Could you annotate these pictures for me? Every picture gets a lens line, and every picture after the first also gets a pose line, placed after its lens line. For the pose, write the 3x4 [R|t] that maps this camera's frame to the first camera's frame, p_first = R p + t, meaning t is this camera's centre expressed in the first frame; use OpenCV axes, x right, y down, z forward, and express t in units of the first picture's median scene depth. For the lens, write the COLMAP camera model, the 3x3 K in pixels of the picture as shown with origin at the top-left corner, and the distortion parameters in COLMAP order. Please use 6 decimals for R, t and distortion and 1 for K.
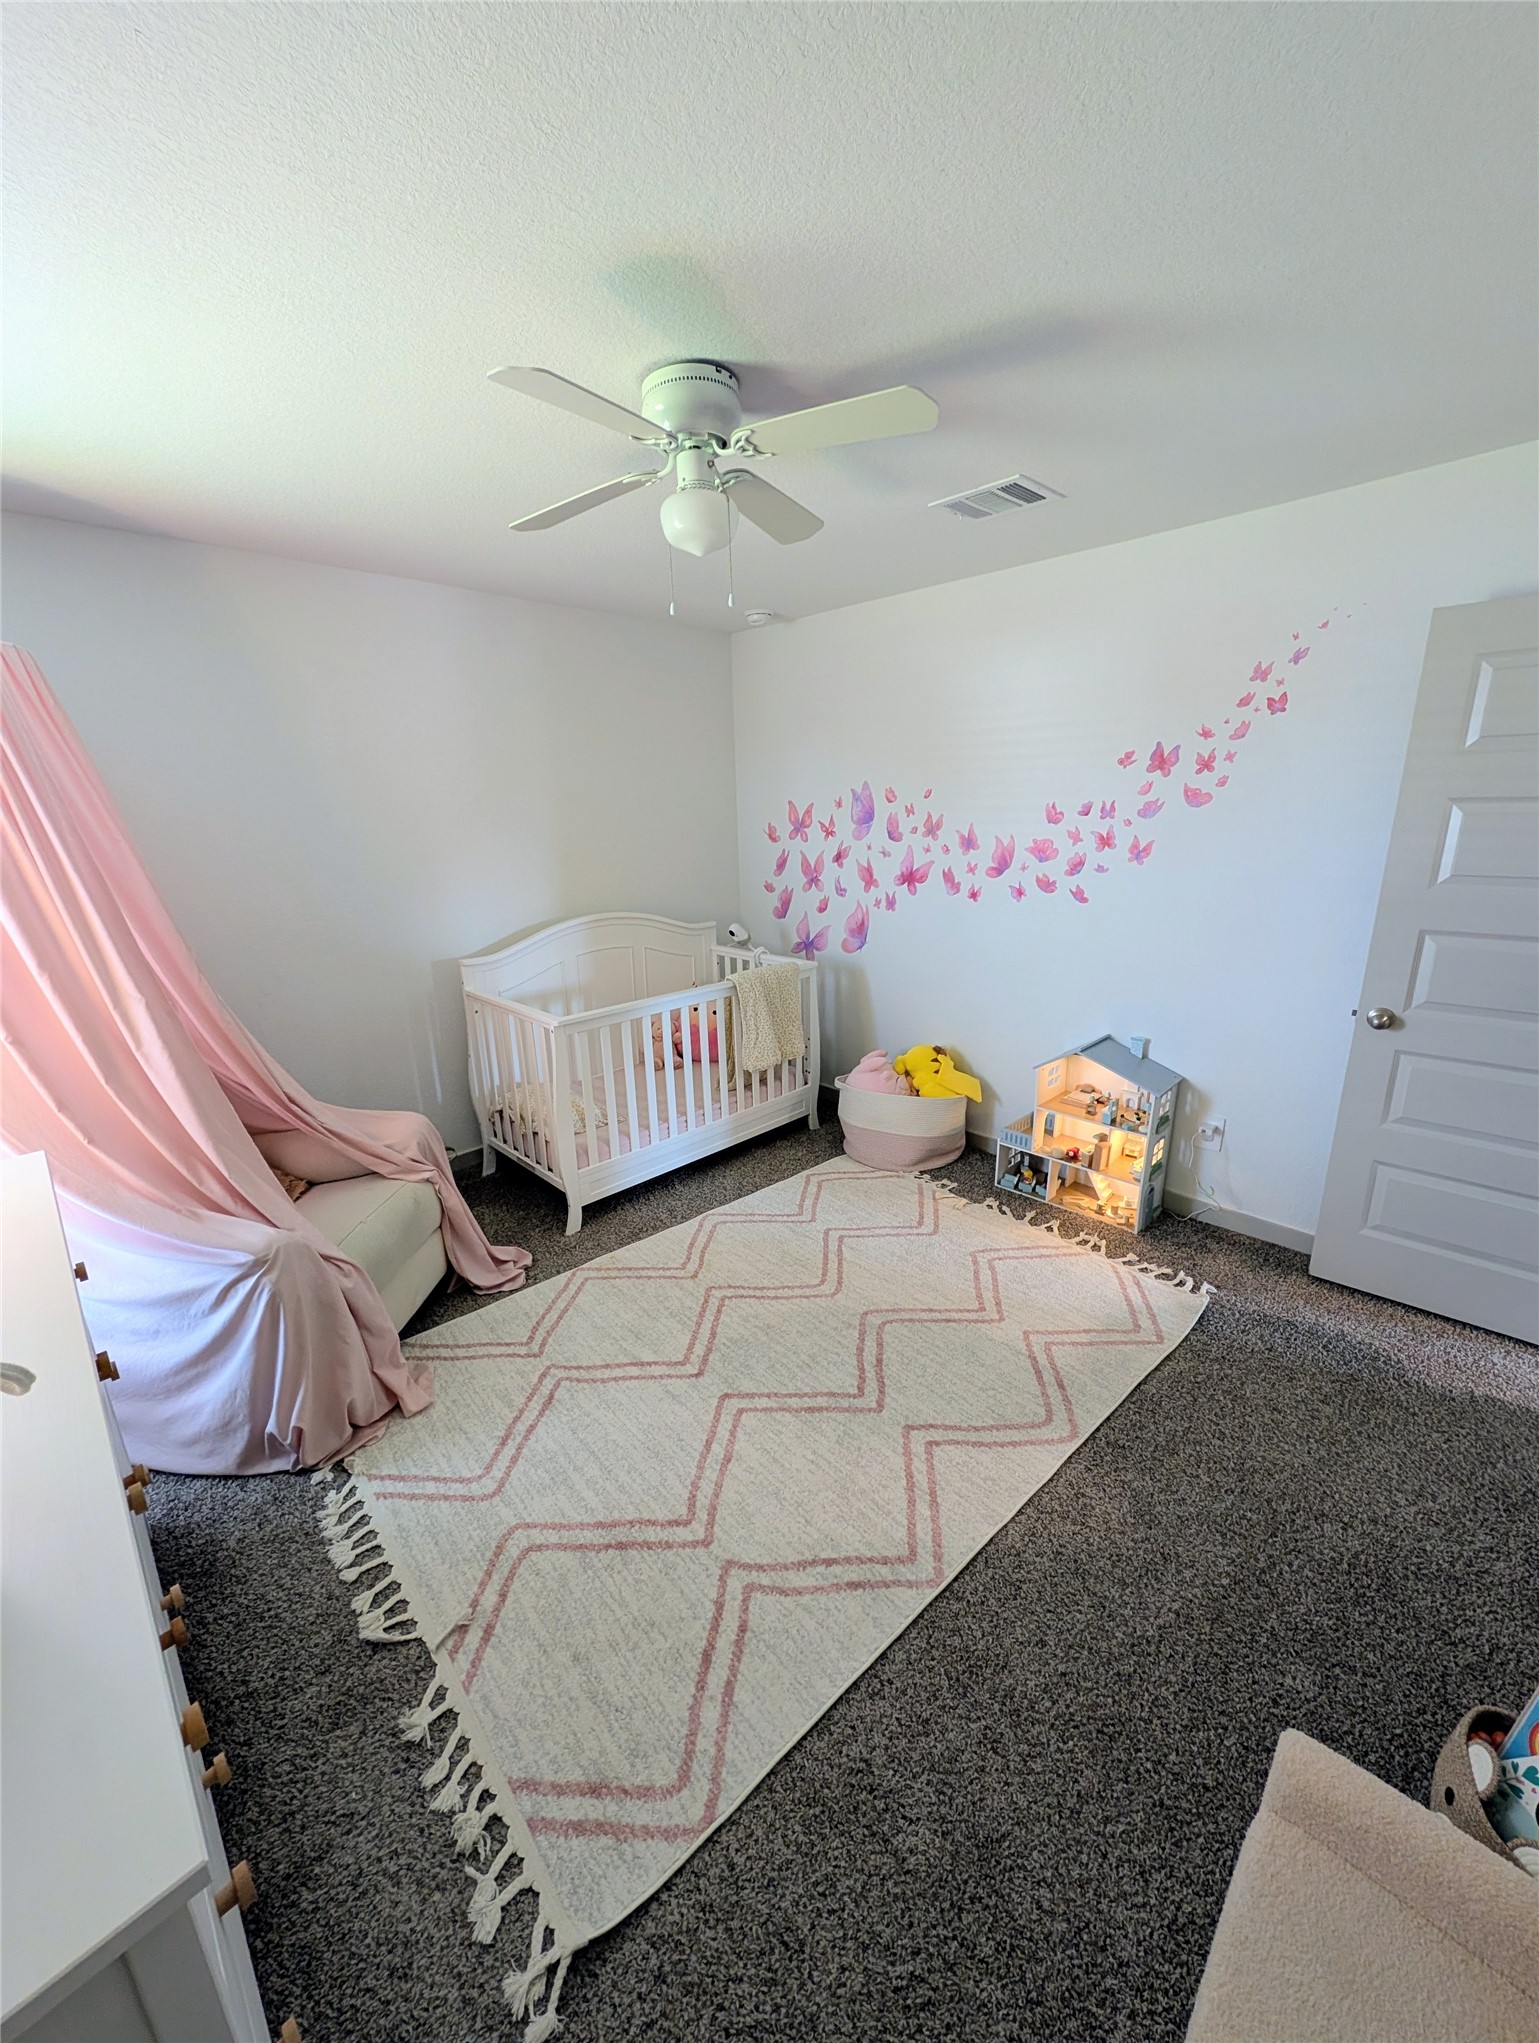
lens RADIAL K [[775.1, 0, 775.7], [0, 775.1, 1019.2], [0, 0, 1]] dist [-0.003490, 0.000245]
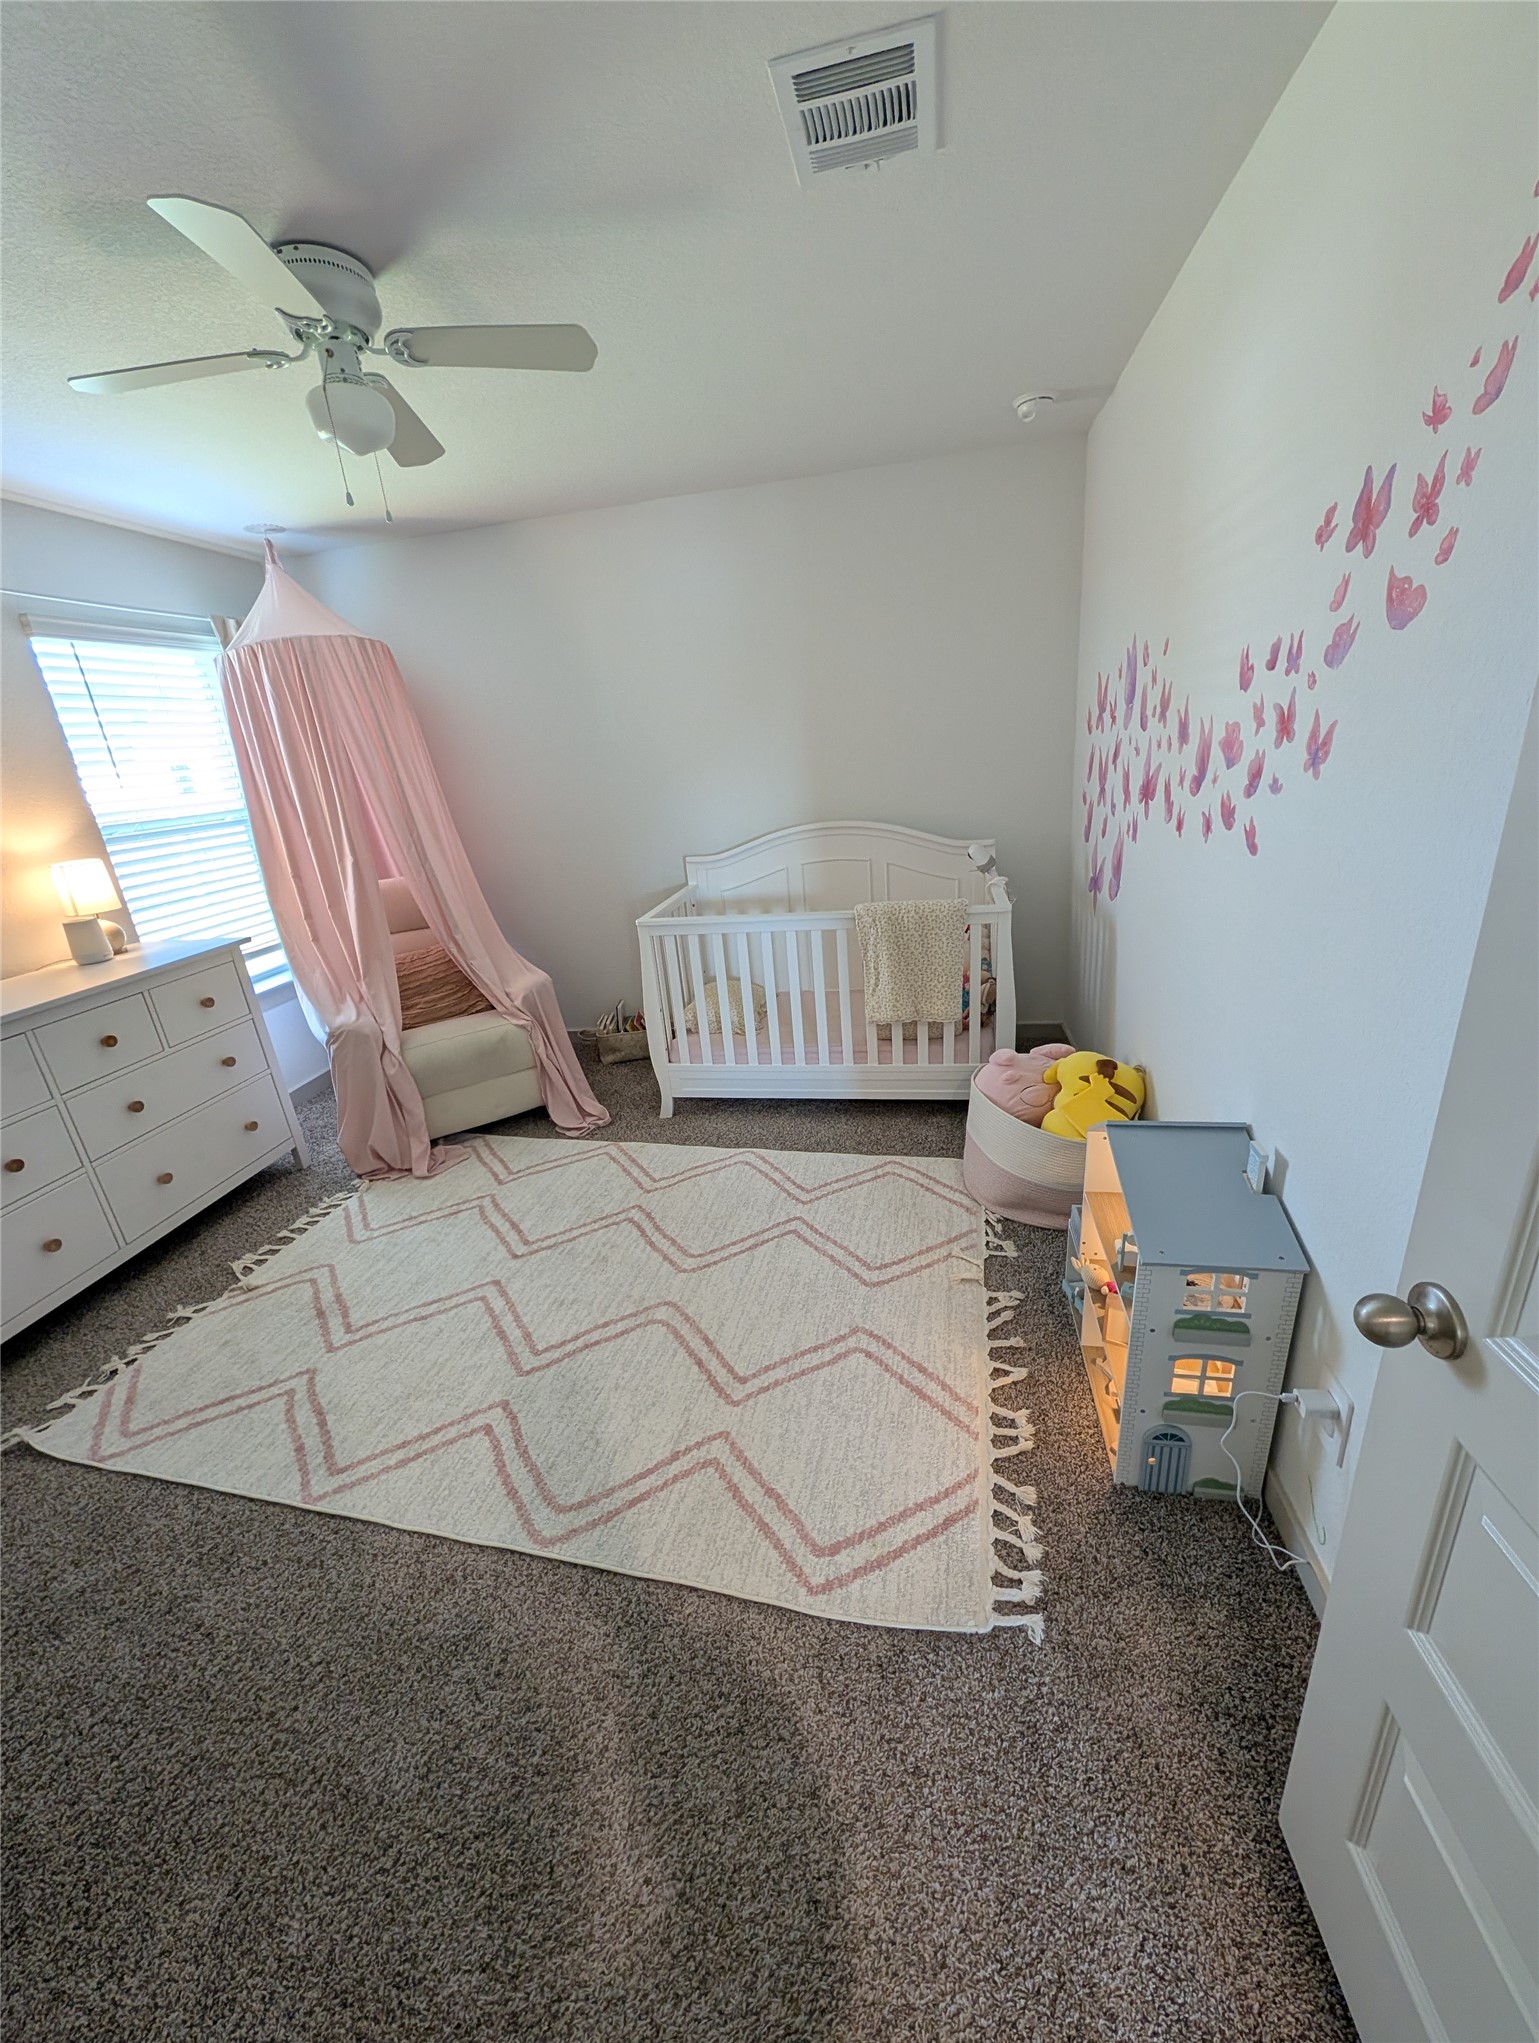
lens RADIAL K [[775.1, 0, 775.9], [0, 775.1, 1019.1], [0, 0, 1]] dist [-0.003490, 0.000245]
pose [[0.581356, 0.253890, -0.773023, 0.676830], [-0.149883, 0.967227, 0.204954, -0.112181], [0.799725, -0.003289, 0.600358, 0.494004]]
